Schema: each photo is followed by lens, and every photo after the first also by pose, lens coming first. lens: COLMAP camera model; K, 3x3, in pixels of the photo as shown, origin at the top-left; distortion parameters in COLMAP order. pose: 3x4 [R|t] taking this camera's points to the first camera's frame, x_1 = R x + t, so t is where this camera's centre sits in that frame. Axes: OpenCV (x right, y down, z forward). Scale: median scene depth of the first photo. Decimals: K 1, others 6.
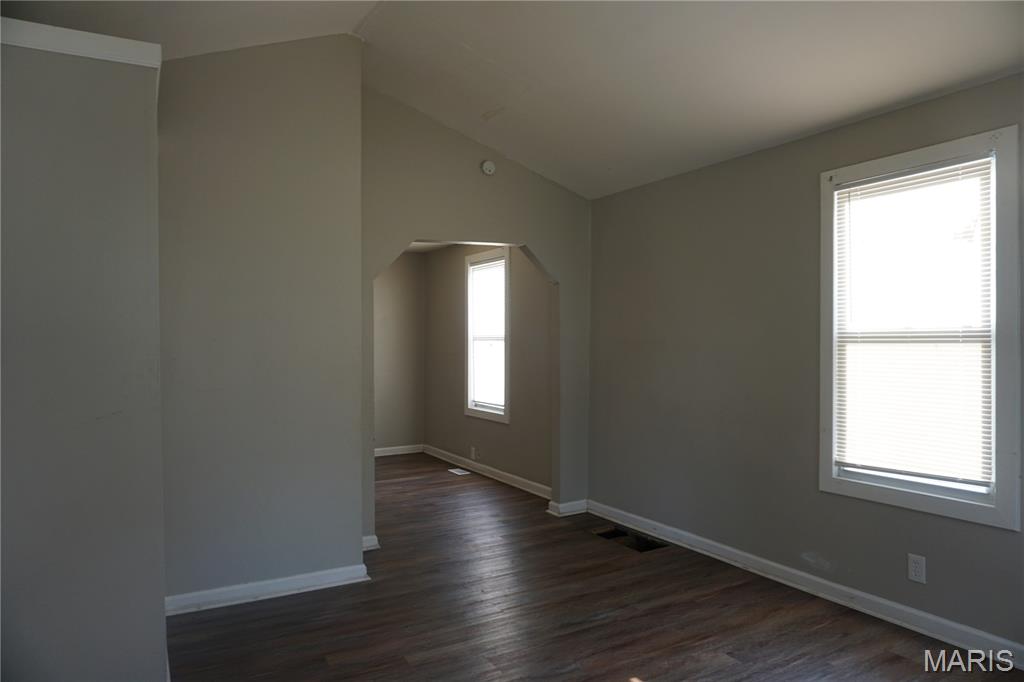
lens RADIAL K [[676.8, 0, 516.1], [0, 676.8, 339.3], [0, 0, 1]] dist [-0.028328, 0.006061]
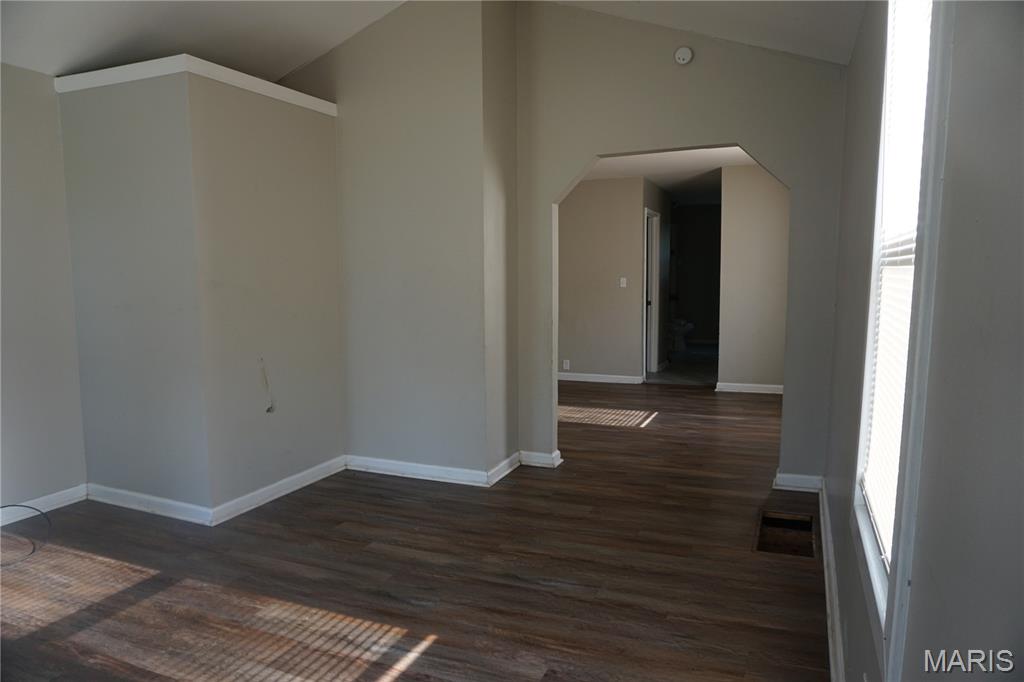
lens RADIAL K [[676.8, 0, 514.1], [0, 676.8, 343.4], [0, 0, 1]] dist [-0.028328, 0.006061]
pose [[0.605678, 0.085675, -0.791084, 0.718845], [0.006494, 0.993621, 0.112582, 0.004248], [0.795683, -0.073326, 0.601258, 0.434653]]
